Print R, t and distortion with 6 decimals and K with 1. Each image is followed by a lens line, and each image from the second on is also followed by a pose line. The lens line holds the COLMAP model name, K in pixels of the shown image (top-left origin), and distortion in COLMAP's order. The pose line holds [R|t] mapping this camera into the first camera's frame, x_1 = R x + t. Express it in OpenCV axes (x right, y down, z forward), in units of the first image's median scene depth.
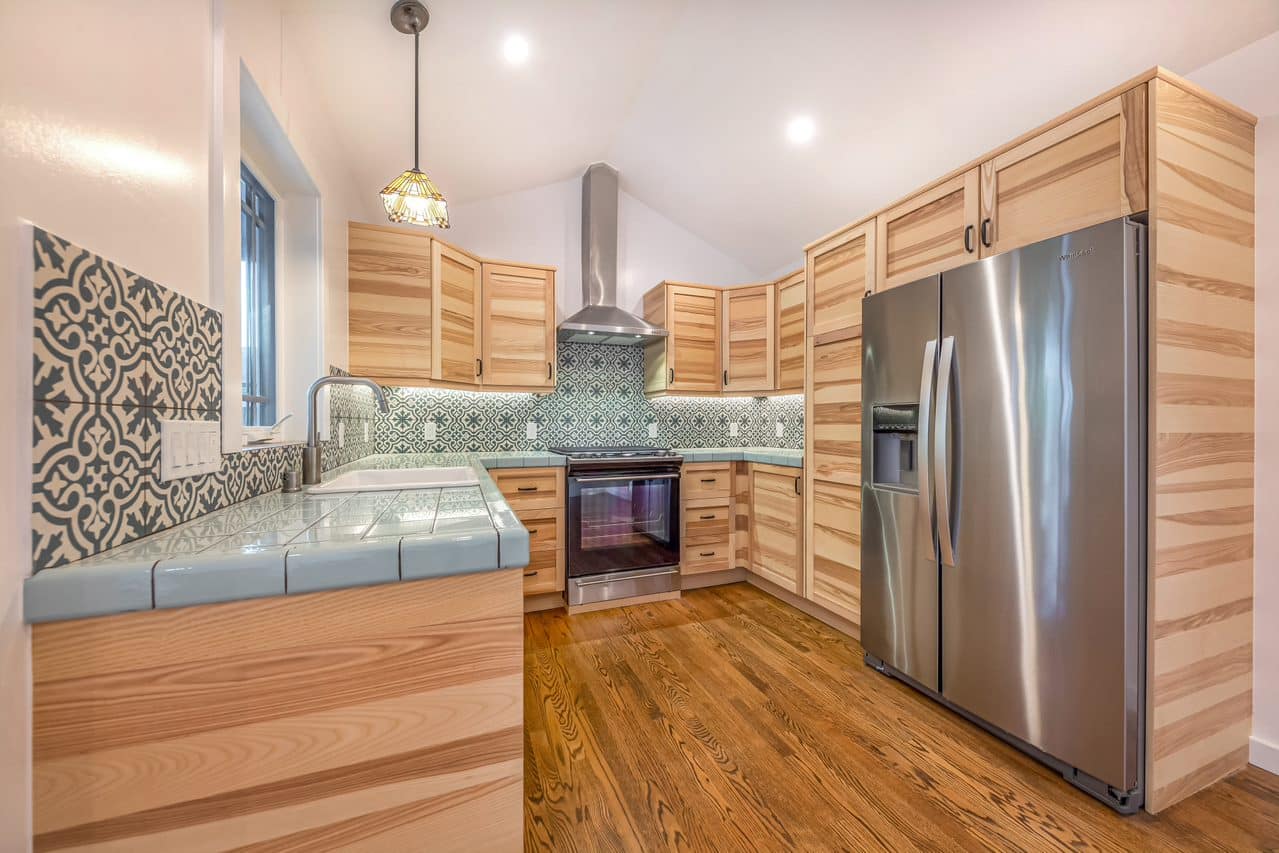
lens RADIAL K [[450.5, 0, 623.4], [0, 450.5, 424.3], [0, 0, 1]] dist [0.006743, -0.002573]
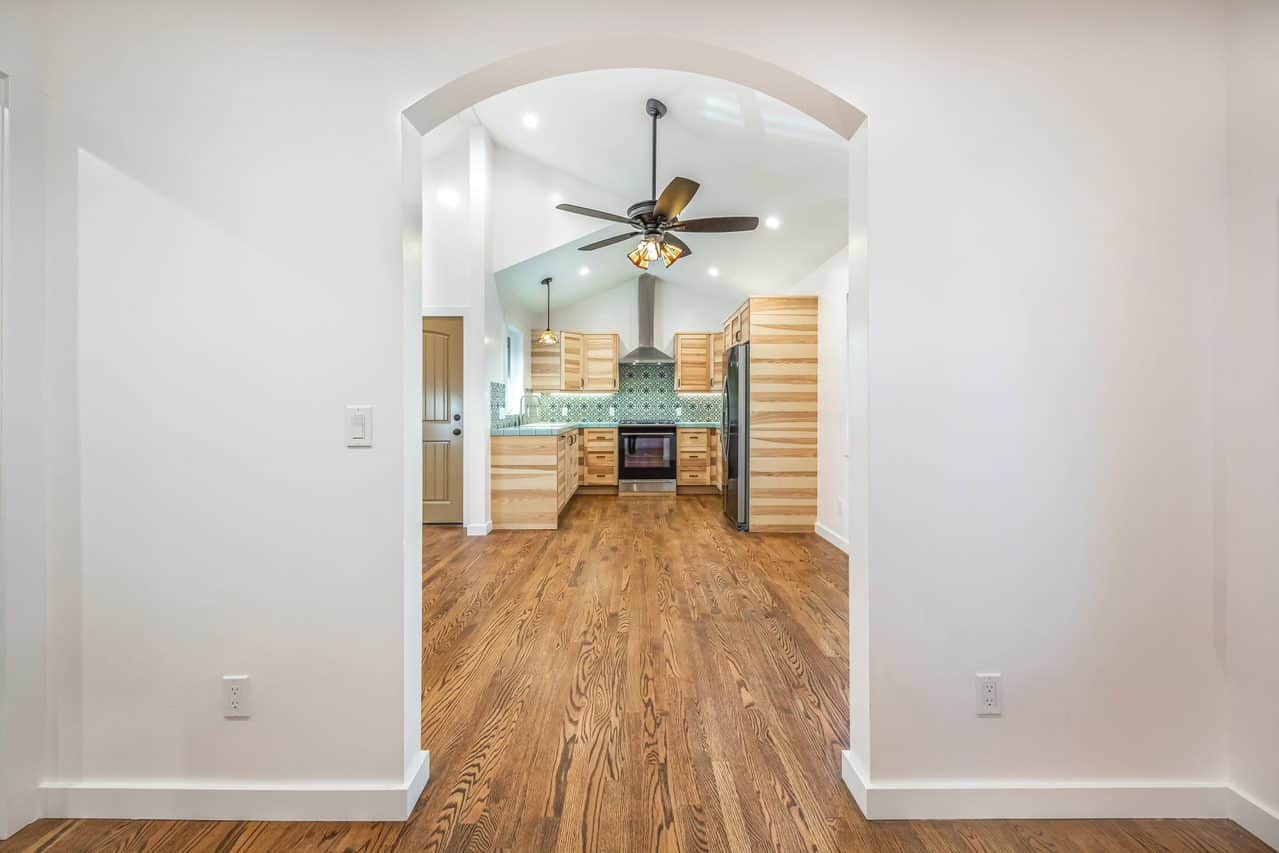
lens RADIAL K [[507.1, 0, 640.6], [0, 507.1, 405.8], [0, 0, 1]] dist [-0.001865, 0.000093]
pose [[0.940455, -0.003009, -0.339905, 0.965720], [0.001665, 0.999990, -0.004245, -0.002741], [0.339914, 0.003426, 0.940450, -1.511059]]
